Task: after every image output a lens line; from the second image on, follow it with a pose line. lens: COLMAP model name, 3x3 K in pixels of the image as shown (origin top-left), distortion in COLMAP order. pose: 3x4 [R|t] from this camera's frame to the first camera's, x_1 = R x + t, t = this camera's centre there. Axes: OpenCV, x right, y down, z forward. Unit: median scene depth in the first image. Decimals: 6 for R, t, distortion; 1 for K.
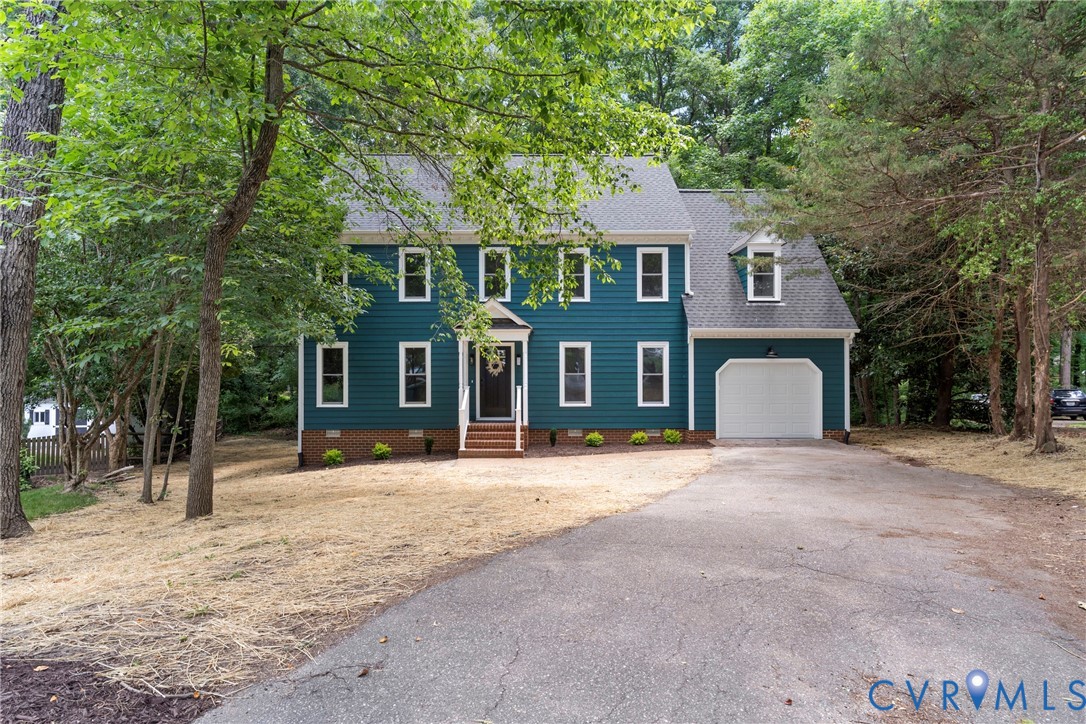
lens RADIAL K [[619.3, 0, 542.1], [0, 619.3, 368.0], [0, 0, 1]] dist [-0.002727, -0.000126]
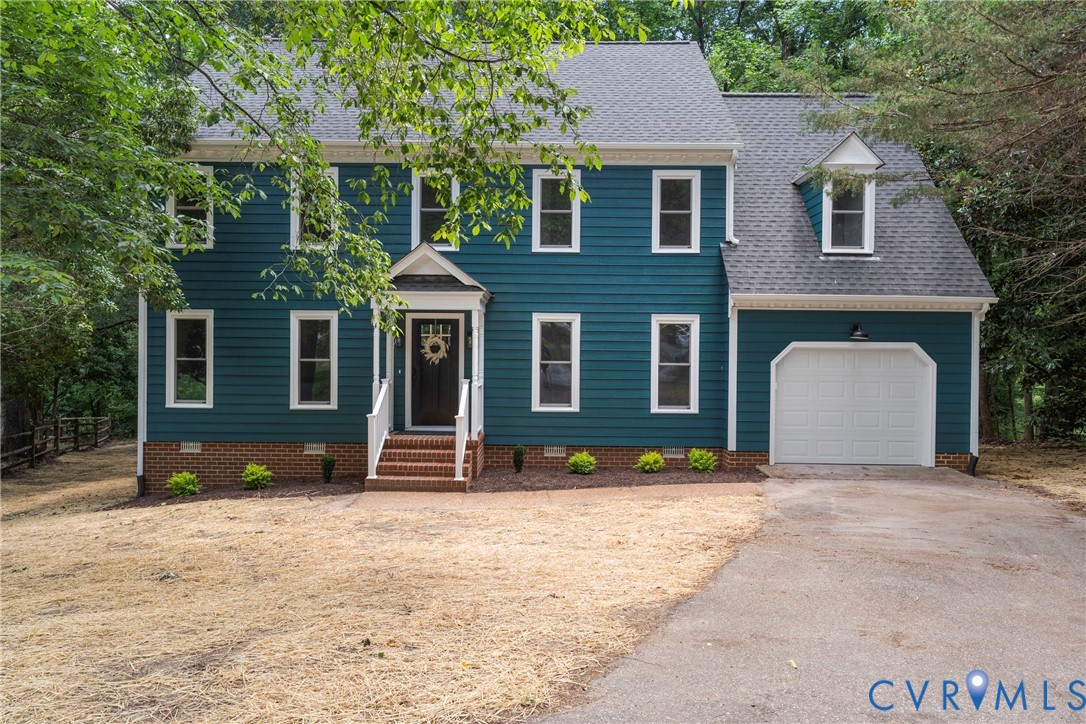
lens RADIAL K [[753.2, 0, 539.9], [0, 753.2, 369.5], [0, 0, 1]] dist [-0.003084, 0.006014]
pose [[0.999730, 0.012355, -0.019655, 0.052561], [-0.012013, 0.999776, 0.017423, 0.003509], [0.019866, -0.017182, 0.999655, 0.200415]]
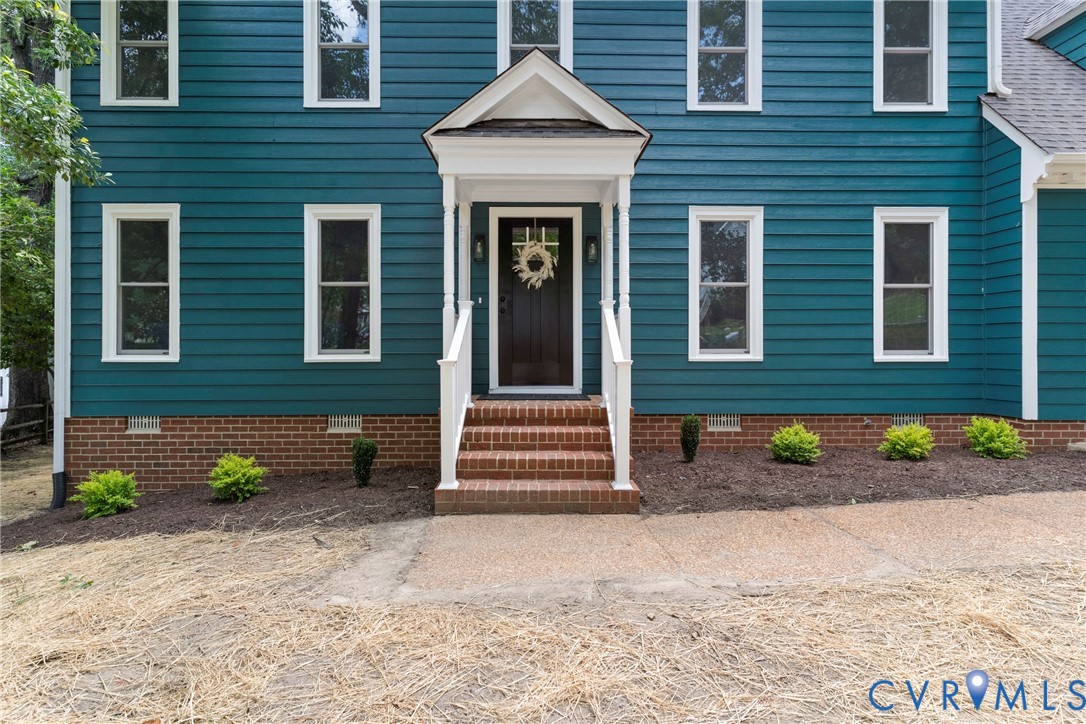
lens RADIAL K [[528.2, 0, 543.0], [0, 528.2, 348.3], [0, 0, 1]] dist [0.001545, 0.000148]
pose [[0.999984, 0.001462, 0.005470, -0.072447], [-0.001476, 0.999996, 0.002542, 0.053002], [-0.005466, -0.002550, 0.999982, 0.645397]]
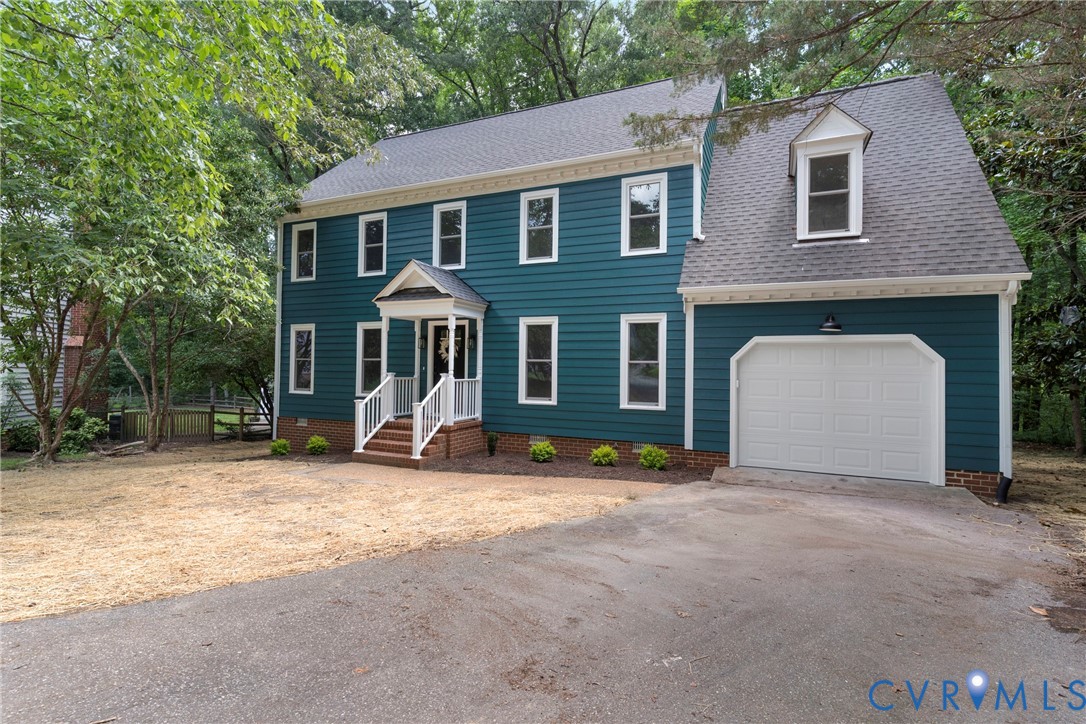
lens RADIAL K [[528.2, 0, 537.7], [0, 528.2, 361.6], [0, 0, 1]] dist [0.001545, 0.000148]
pose [[0.903062, 0.008953, -0.429417, 0.325285], [-0.017531, 0.999718, -0.016025, 0.021221], [0.429152, 0.022000, 0.902964, 0.432144]]
